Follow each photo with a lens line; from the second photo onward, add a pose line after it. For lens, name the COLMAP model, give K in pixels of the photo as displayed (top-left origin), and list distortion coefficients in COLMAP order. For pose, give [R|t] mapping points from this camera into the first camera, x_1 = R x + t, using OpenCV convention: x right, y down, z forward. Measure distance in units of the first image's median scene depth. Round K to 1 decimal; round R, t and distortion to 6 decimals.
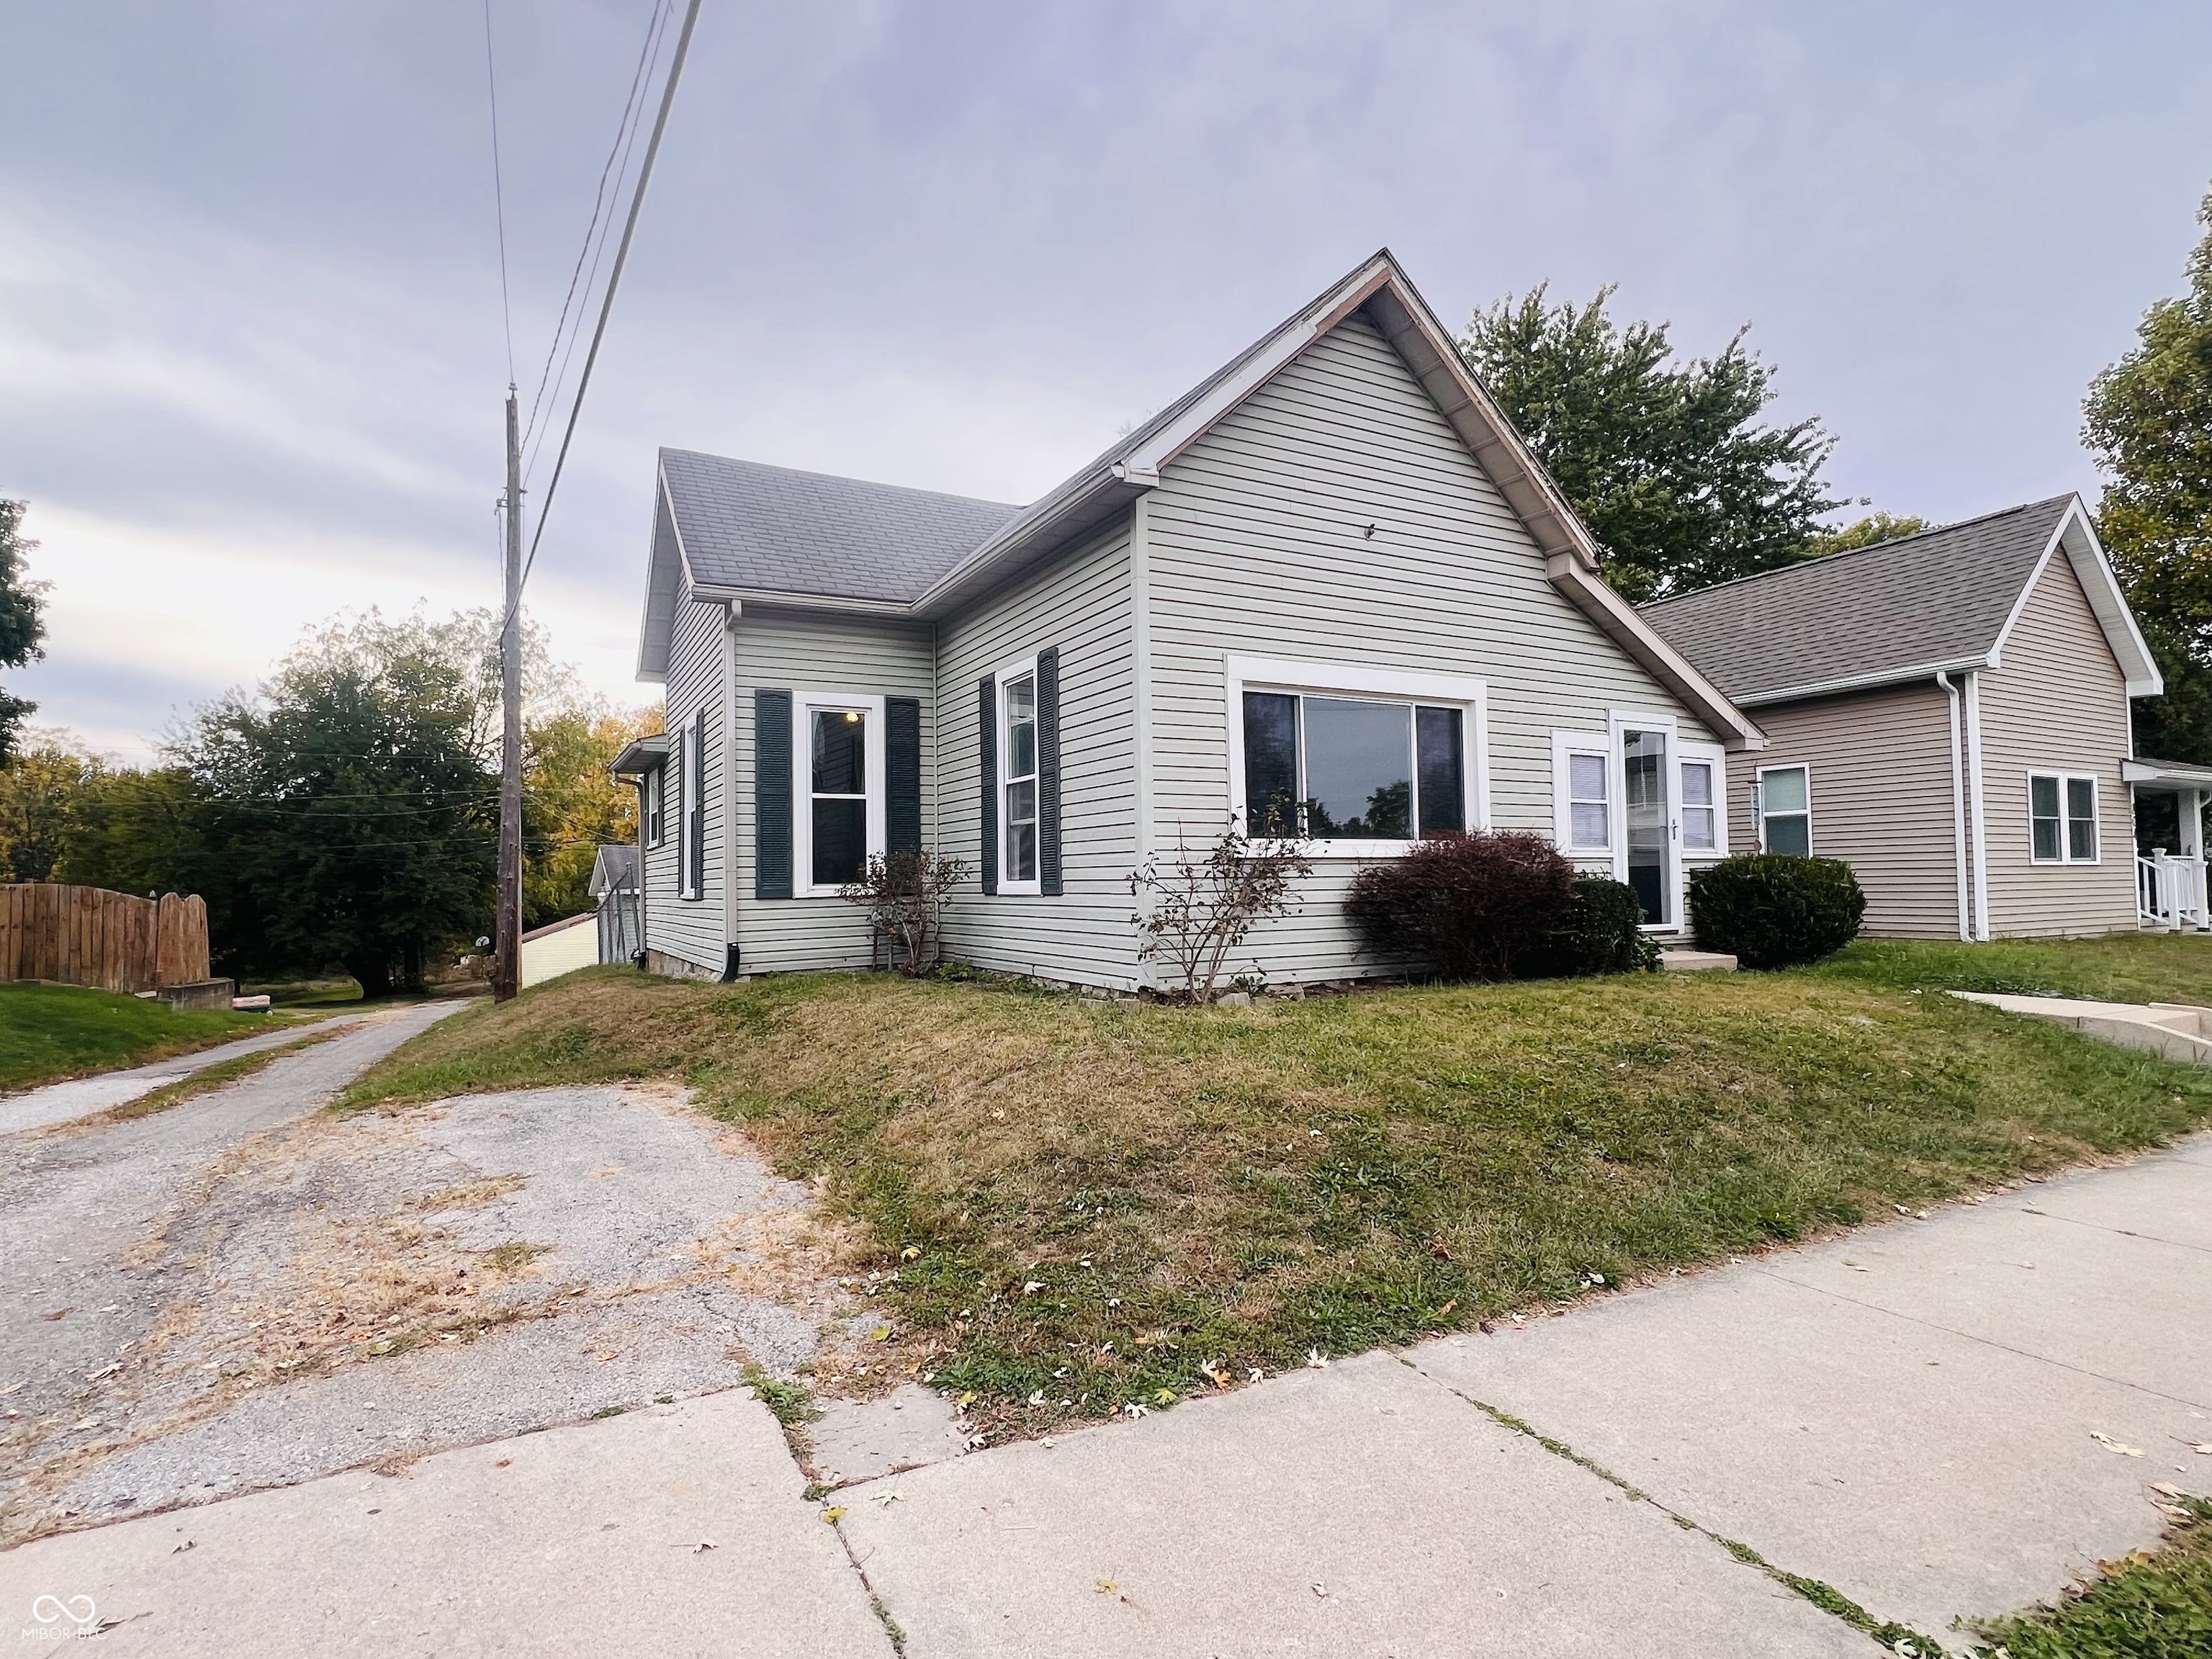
lens RADIAL K [[1113.5, 0, 1108.1], [0, 1113.5, 847.1], [0, 0, 1]] dist [-0.005589, 0.001555]
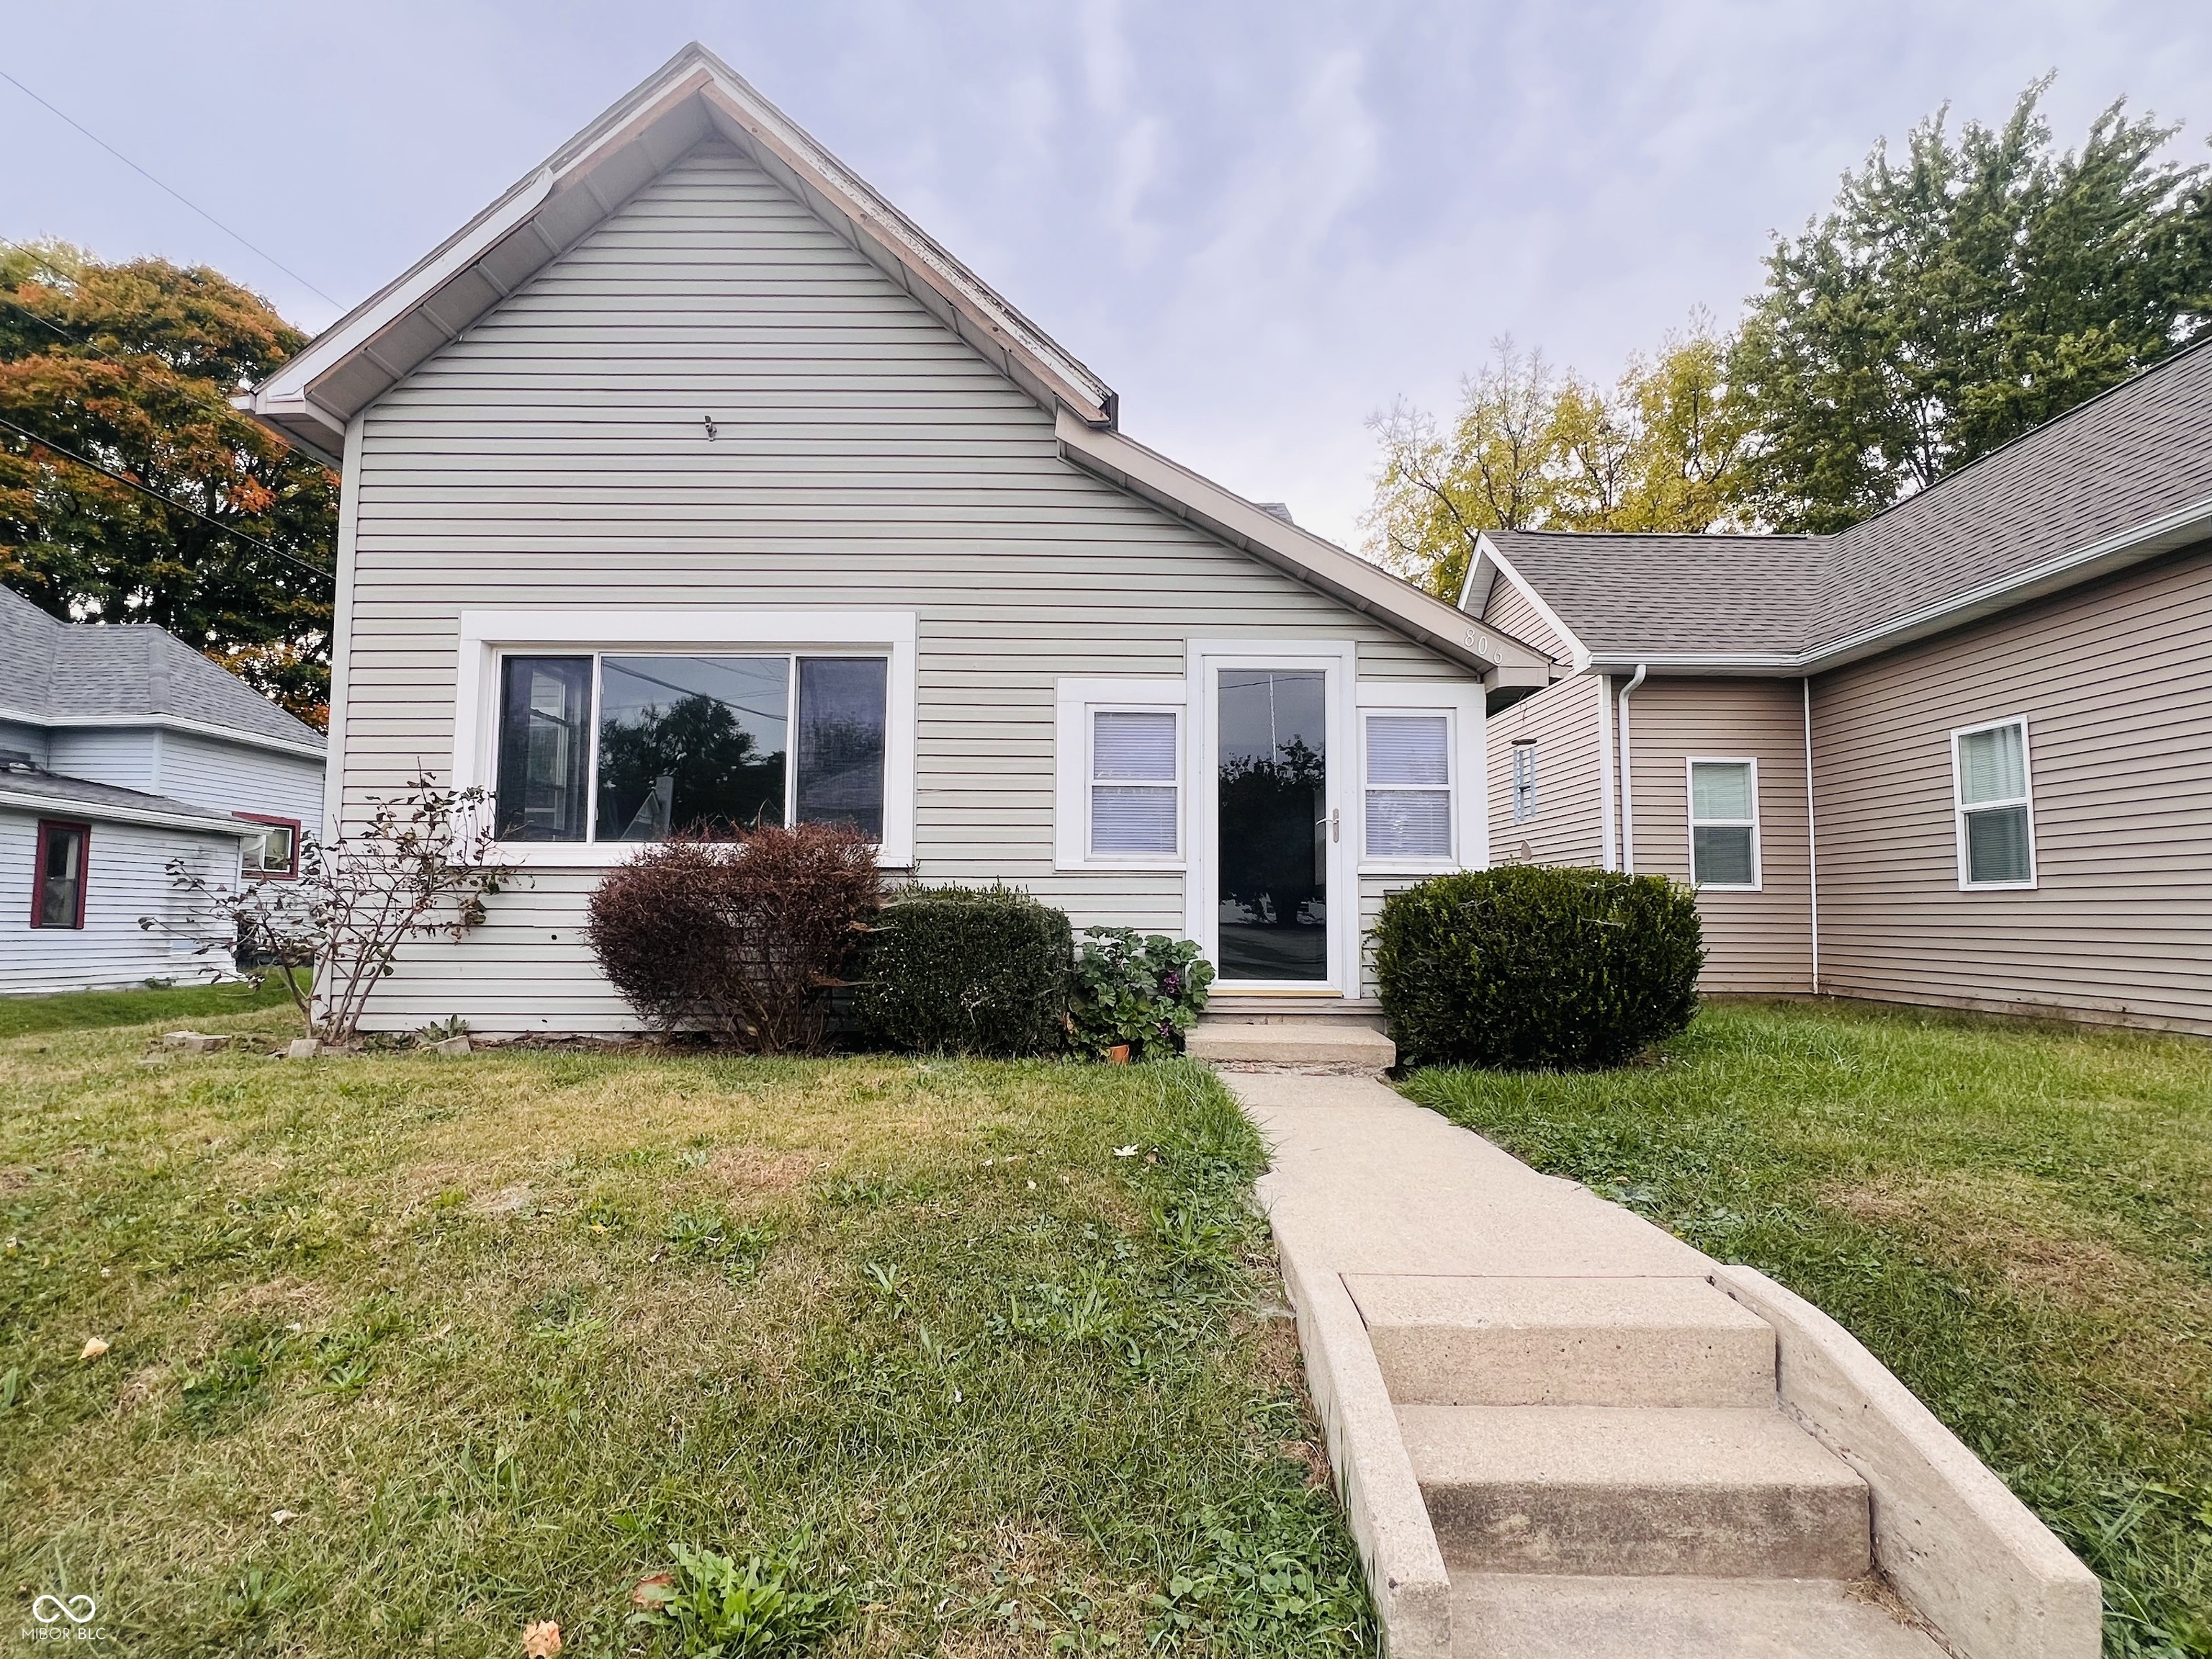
lens RADIAL K [[1043.5, 0, 1141.5], [0, 1043.5, 837.6], [0, 0, 1]] dist [0.000256, 0.000150]
pose [[0.885015, -0.015120, -0.465317, 0.656435], [-0.002368, 0.999313, -0.036975, 0.011648], [0.465556, 0.033825, 0.884372, 0.428842]]
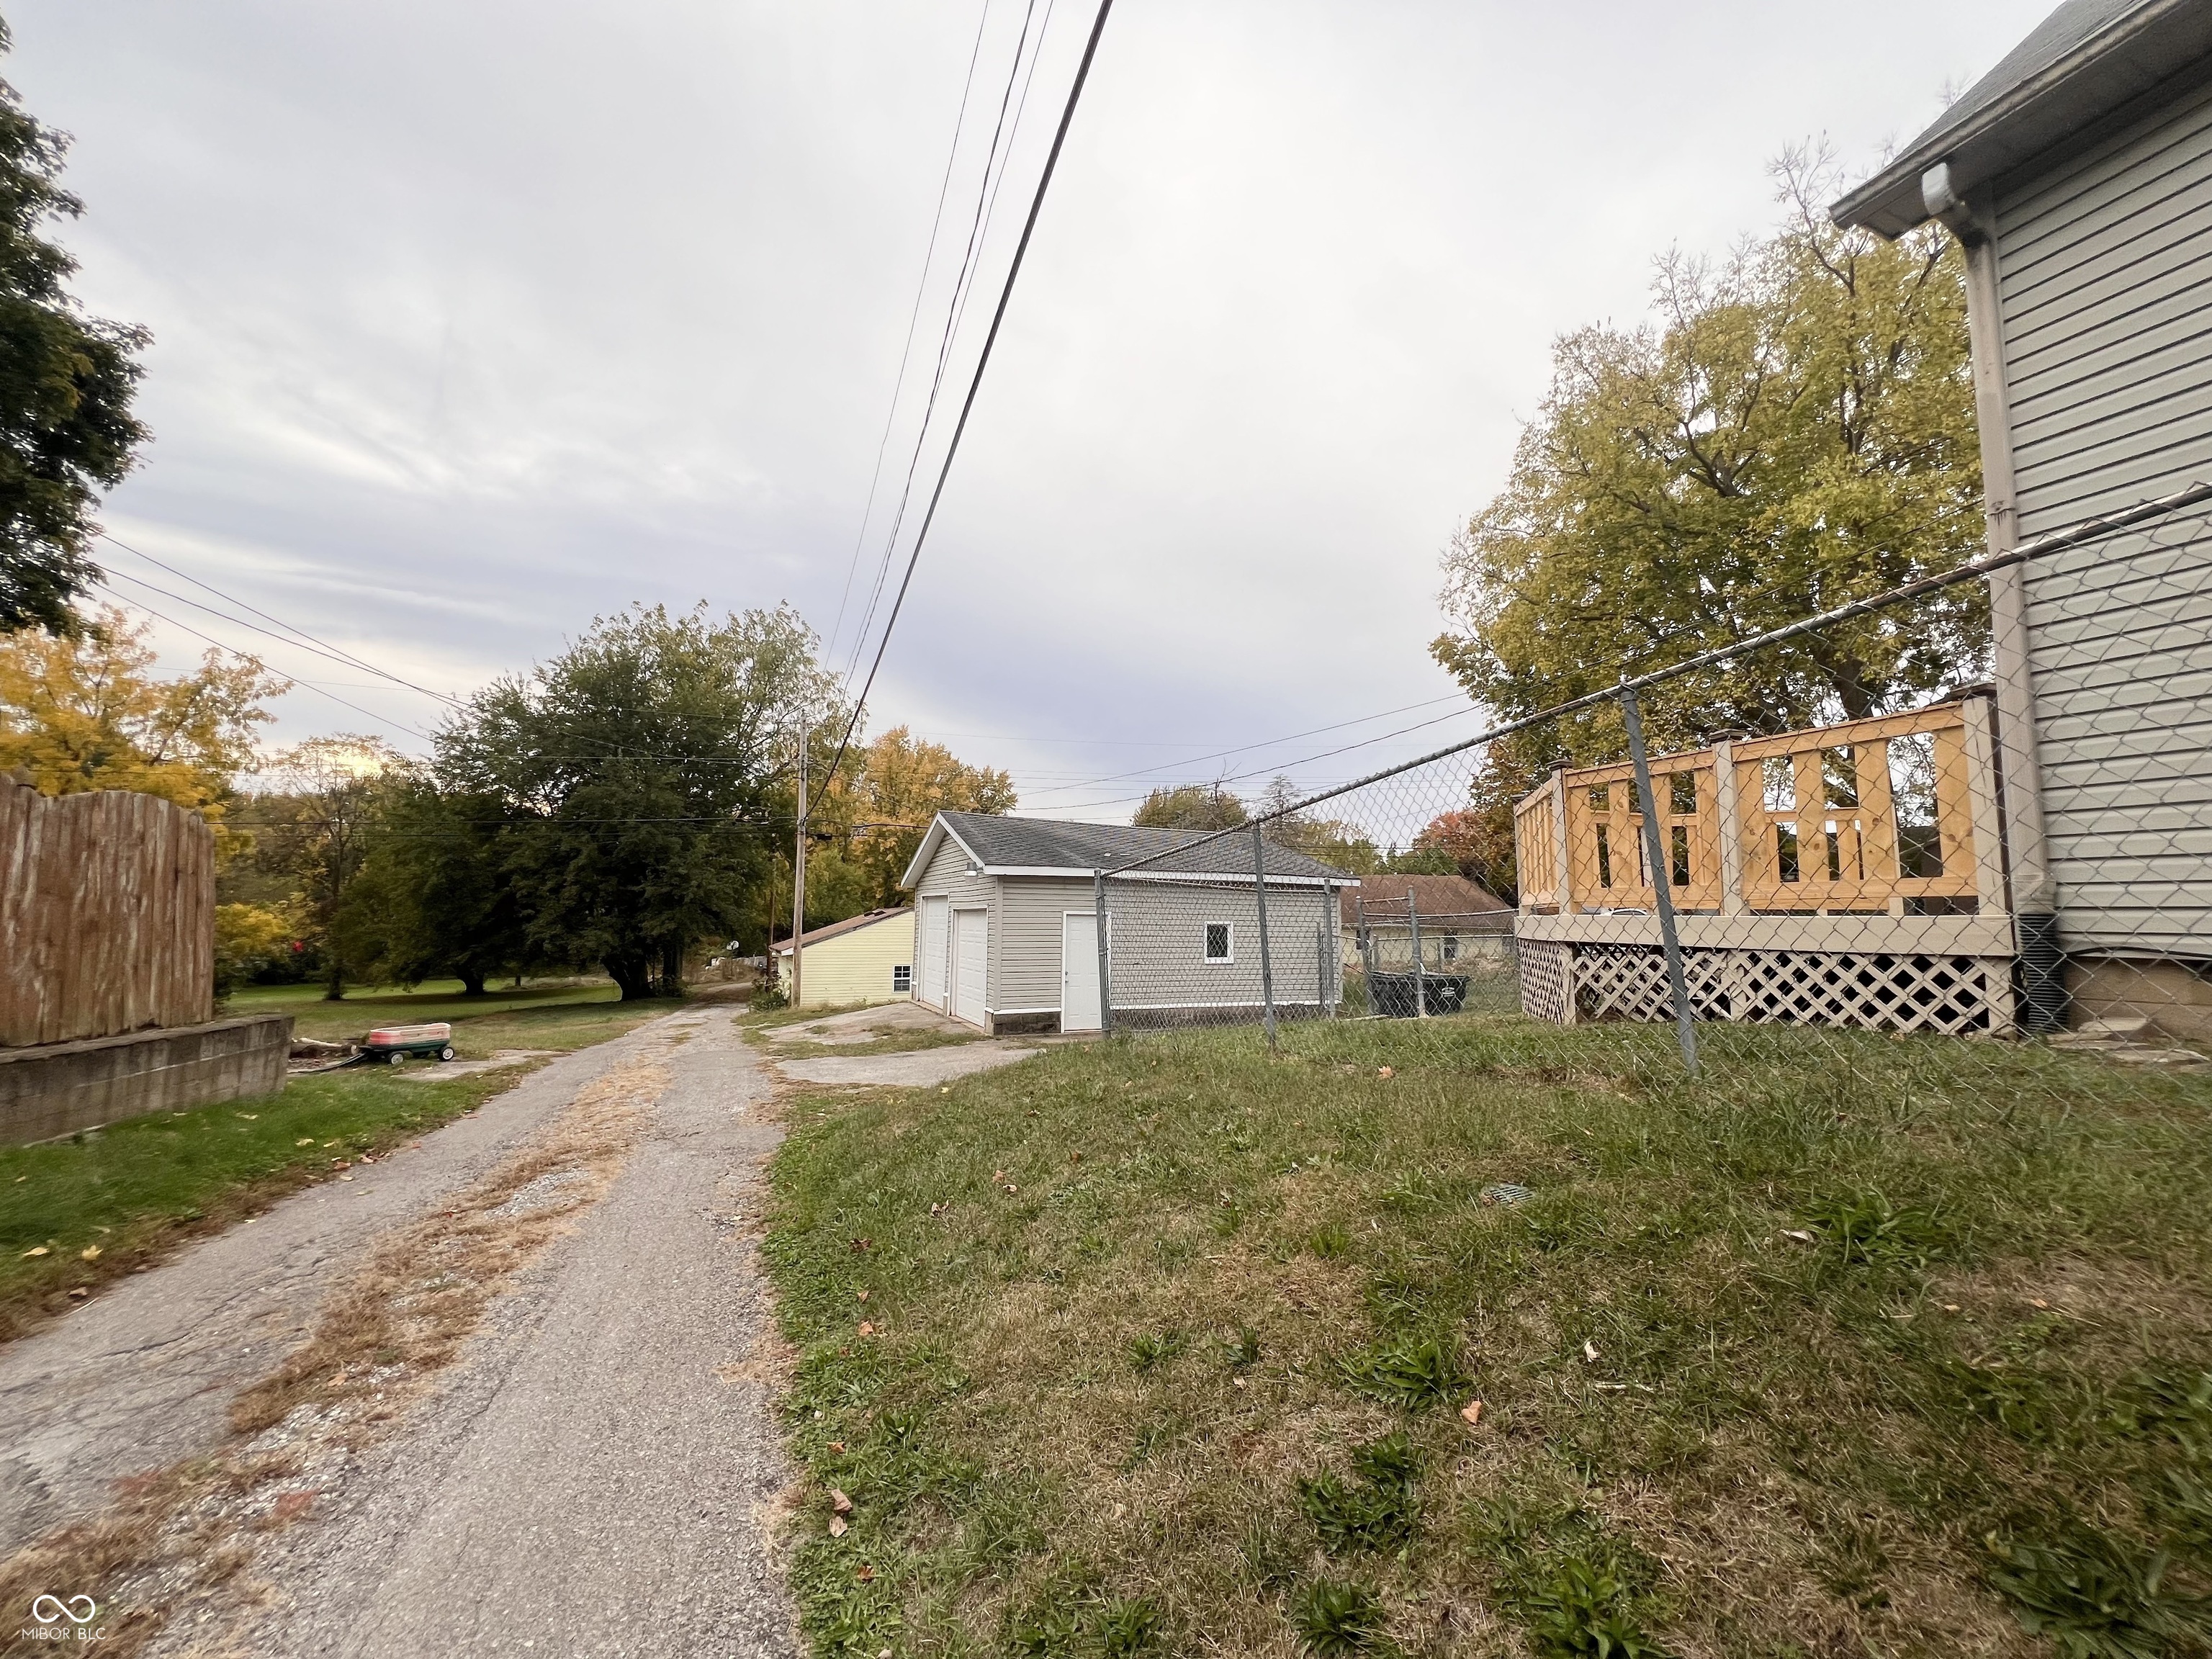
lens RADIAL K [[884.0, 0, 1110.8], [0, 884.0, 834.2], [0, 0, 1]] dist [-0.000861, 0.000584]
pose [[0.994565, 0.016753, -0.102759, -0.847529], [-0.022685, 0.998126, -0.056840, 0.125510], [0.101614, 0.058862, 0.993081, 1.349126]]
